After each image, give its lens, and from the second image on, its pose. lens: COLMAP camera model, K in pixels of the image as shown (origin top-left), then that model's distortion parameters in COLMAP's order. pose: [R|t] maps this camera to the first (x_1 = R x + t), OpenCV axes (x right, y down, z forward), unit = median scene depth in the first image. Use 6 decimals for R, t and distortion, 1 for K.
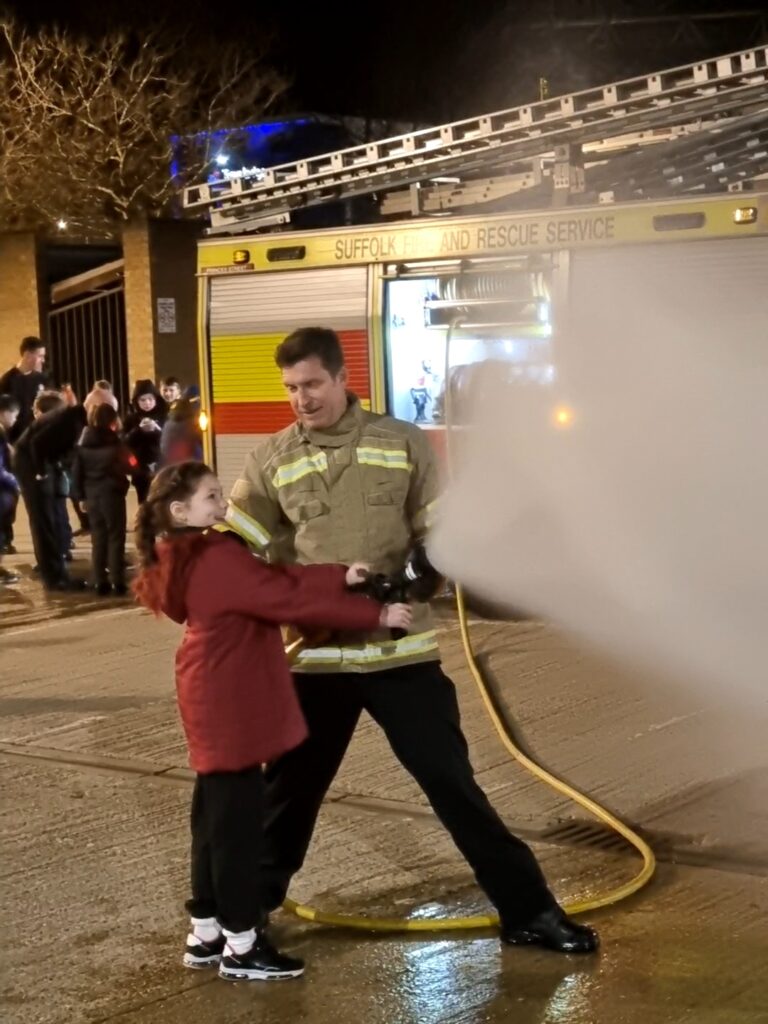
lens RADIAL K [[2016.6, 0, 390.1], [0, 2016.6, 512.6], [0, 0, 1]] dist [0.038617, 0.000000]
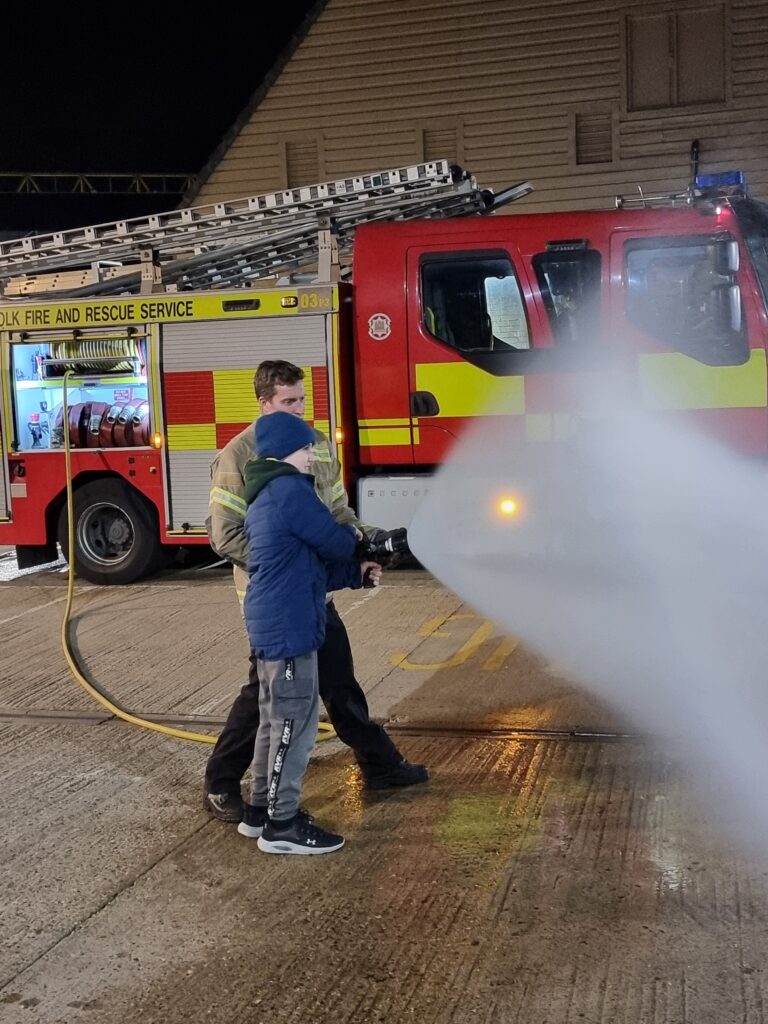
lens RADIAL K [[1348.1, 0, 365.1], [0, 1348.1, 508.2], [0, 0, 1]] dist [0.101595, 0.000000]
pose [[0.924727, -0.035149, 0.379006, -0.134039], [0.036802, 0.999318, 0.002885, 0.002834], [-0.378849, 0.011280, 0.925390, 0.054914]]
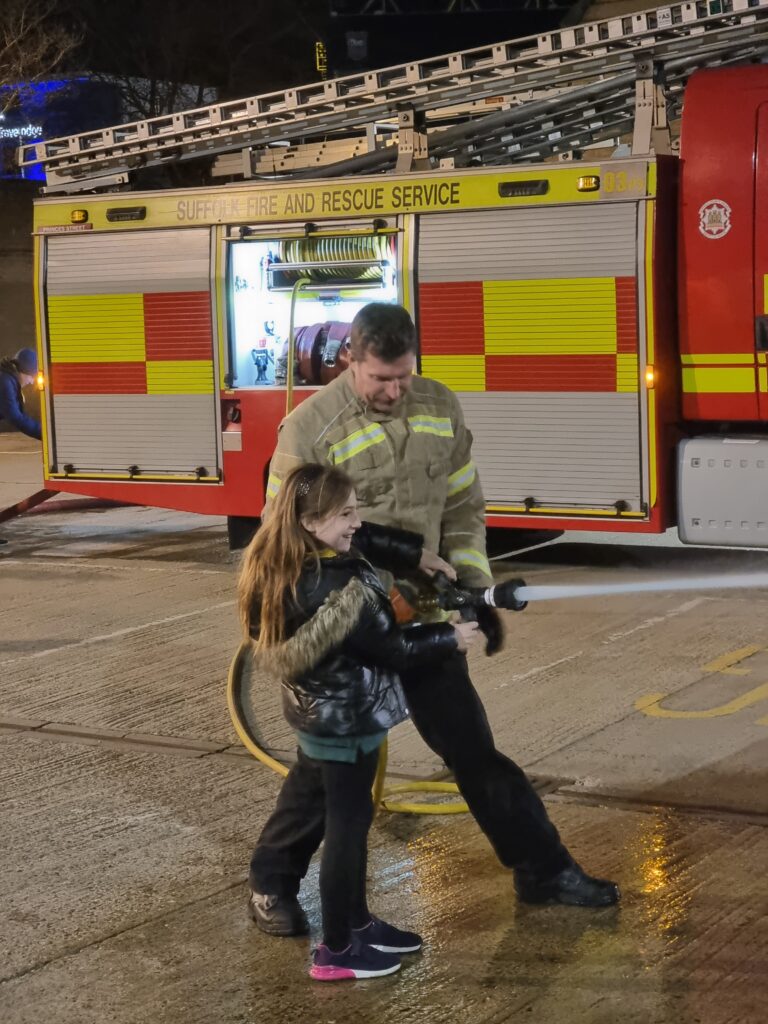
lens RADIAL K [[2015.8, 0, 399.3], [0, 2015.8, 498.5], [0, 0, 1]] dist [0.051394, 0.000000]
pose [[0.993193, -0.001370, 0.116470, -0.035361], [0.000158, 0.999946, 0.010414, 0.002718], [-0.116478, -0.010325, 0.993140, -0.013417]]
